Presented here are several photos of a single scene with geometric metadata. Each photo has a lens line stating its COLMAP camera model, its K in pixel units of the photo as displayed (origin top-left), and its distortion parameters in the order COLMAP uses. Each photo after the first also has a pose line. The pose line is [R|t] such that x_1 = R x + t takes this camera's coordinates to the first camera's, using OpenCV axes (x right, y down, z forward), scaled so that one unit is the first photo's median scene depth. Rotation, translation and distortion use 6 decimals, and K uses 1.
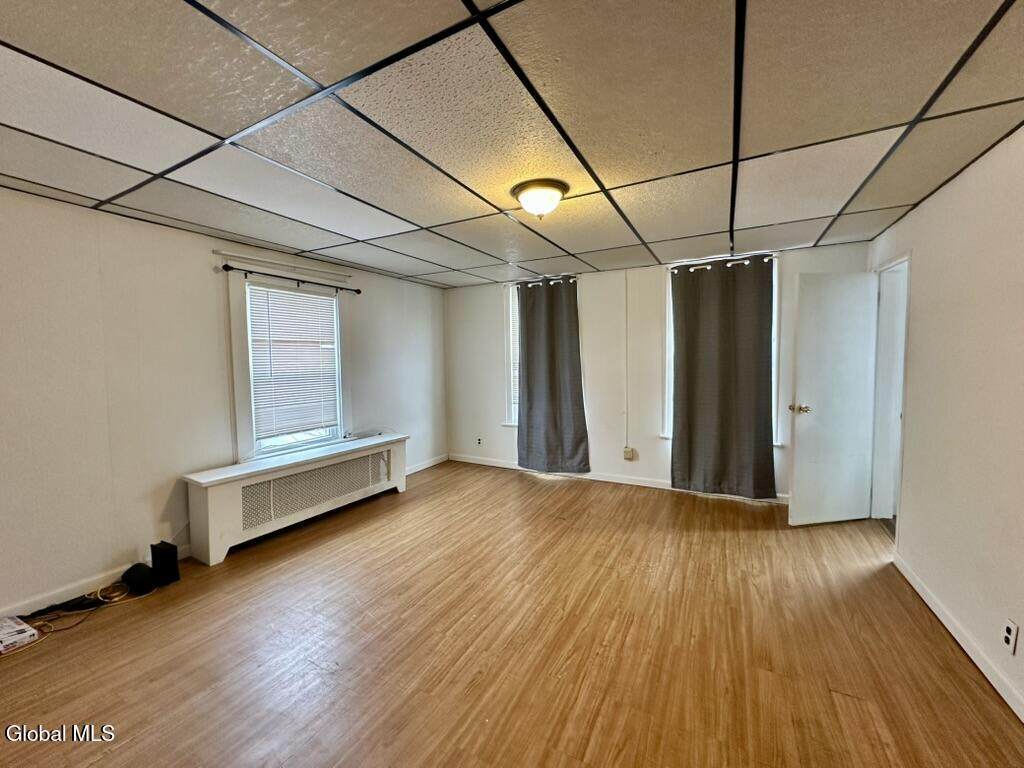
lens RADIAL K [[409.9, 0, 509.0], [0, 409.9, 384.8], [0, 0, 1]] dist [-0.002917, 0.000203]
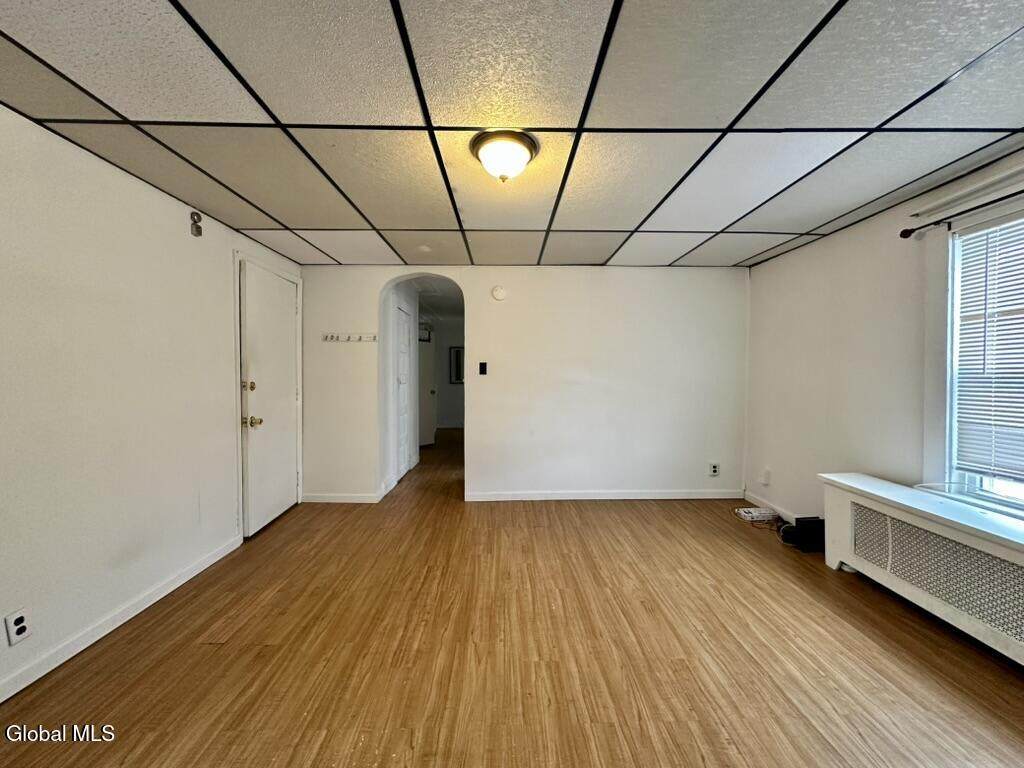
lens RADIAL K [[409.9, 0, 510.2], [0, 409.9, 378.1], [0, 0, 1]] dist [-0.002917, 0.000203]
pose [[-0.875853, 0.011506, -0.482440, 0.380258], [-0.021584, 0.997781, 0.062981, -0.043163], [0.482094, 0.065575, -0.873662, 1.402953]]
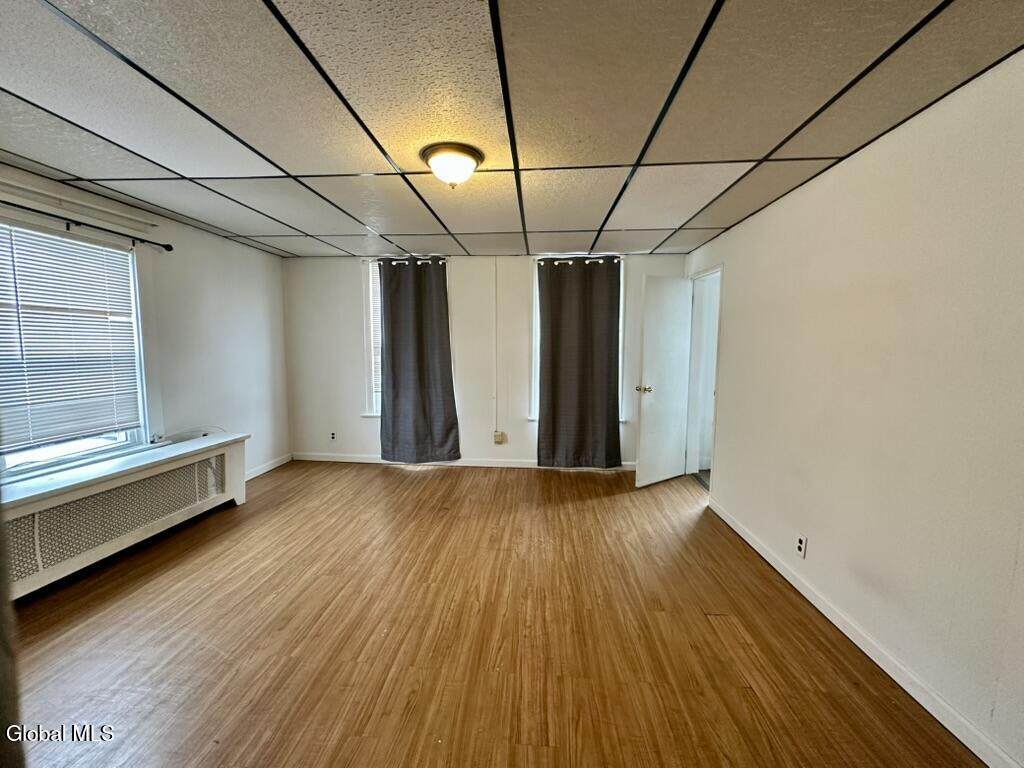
lens RADIAL K [[409.9, 0, 511.7], [0, 409.9, 384.1], [0, 0, 1]] dist [-0.002917, 0.000203]
pose [[0.913451, -0.018038, 0.406549, -0.144632], [0.007075, 0.999570, 0.028451, 0.007836], [-0.406887, -0.023112, 0.913186, 0.076176]]
